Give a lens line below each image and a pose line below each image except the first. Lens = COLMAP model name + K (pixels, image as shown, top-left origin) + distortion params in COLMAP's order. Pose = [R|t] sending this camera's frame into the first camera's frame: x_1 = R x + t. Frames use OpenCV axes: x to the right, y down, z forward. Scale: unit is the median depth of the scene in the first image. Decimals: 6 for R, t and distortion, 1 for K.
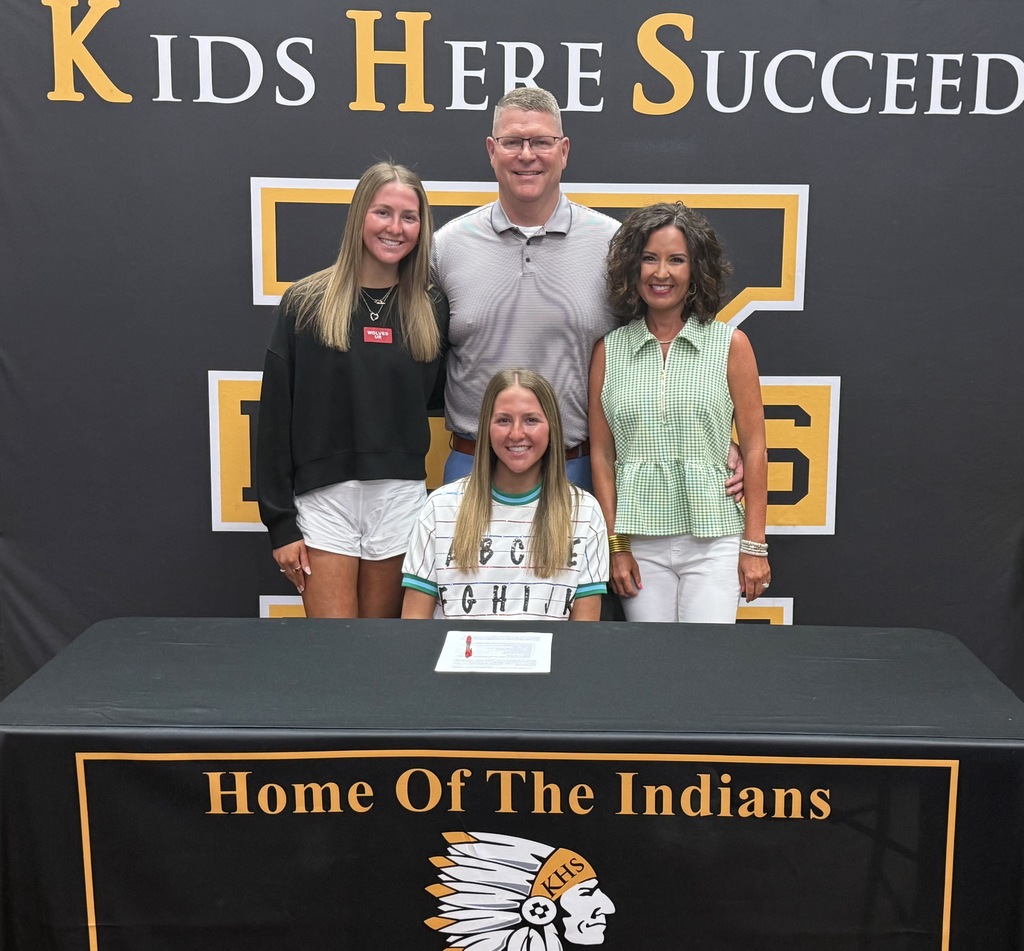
lens RADIAL K [[1446.0, 0, 533.2], [0, 1446.0, 496.0], [0, 0, 1]] dist [0.078436, 0.000000]
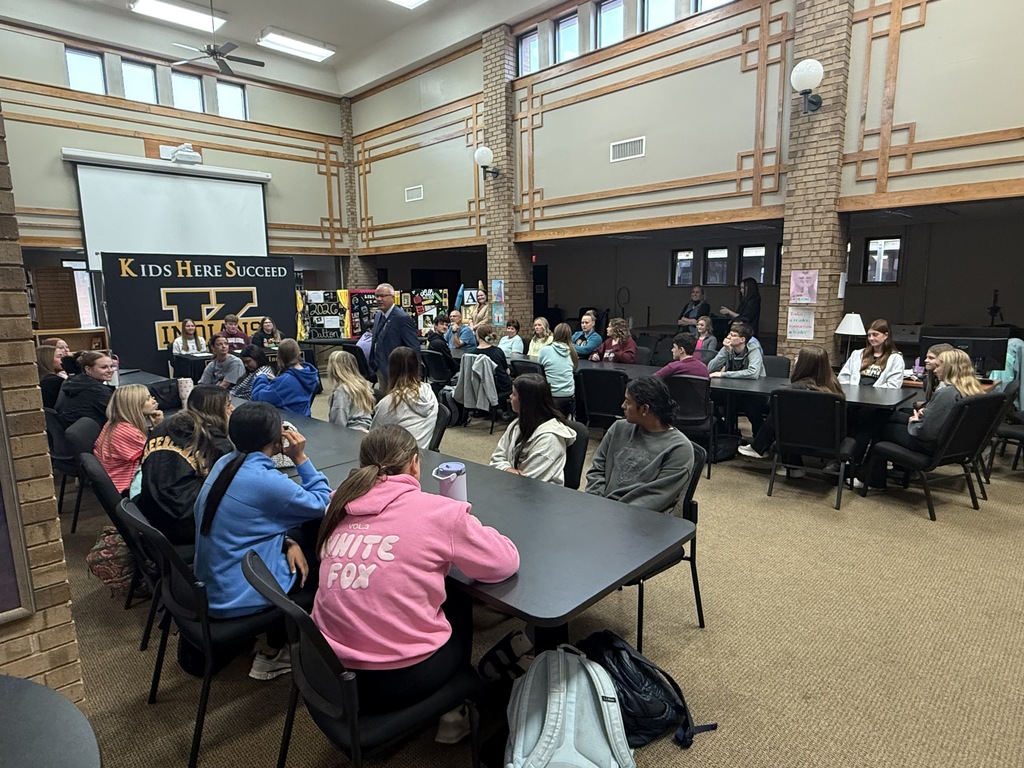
lens RADIAL K [[599.6, 0, 509.5], [0, 599.6, 382.3], [0, 0, 1]] dist [0.000696, 0.002145]
pose [[0.712939, -0.133240, 0.688451, -0.995909], [0.132144, 0.989720, 0.054702, 0.230020], [-0.688662, 0.051975, 0.723217, -1.863234]]
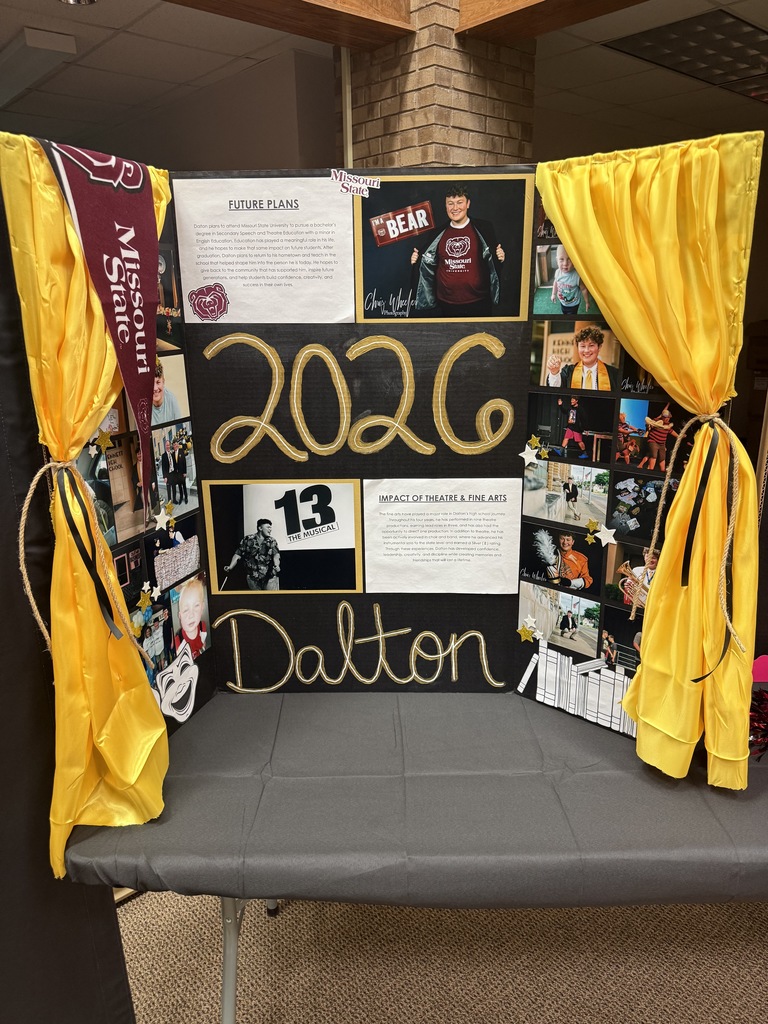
lens RADIAL K [[741.3, 0, 393.9], [0, 741.3, 519.1], [0, 0, 1]] dist [0.036737, -0.026951]
pose [[0.744975, -0.218211, 0.630394, 0.331916], [0.128879, 0.974263, 0.184938, -0.120145], [-0.654525, -0.056530, 0.753924, 0.837973]]
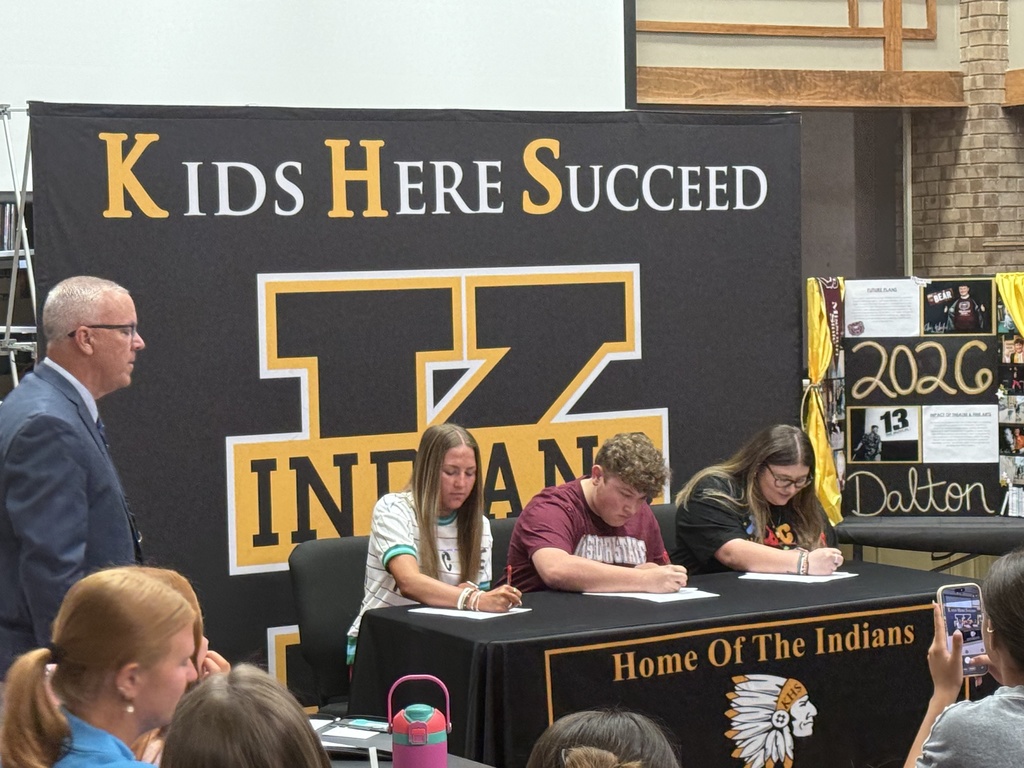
lens RADIAL K [[2461.3, 0, 508.9], [0, 2461.3, 395.1], [0, 0, 1]] dist [0.184470, 0.000000]
pose [[0.860794, -0.060740, 0.505316, -1.154783], [0.115405, 0.990286, -0.077555, 0.068230], [-0.495697, 0.125075, 0.859442, -0.923432]]
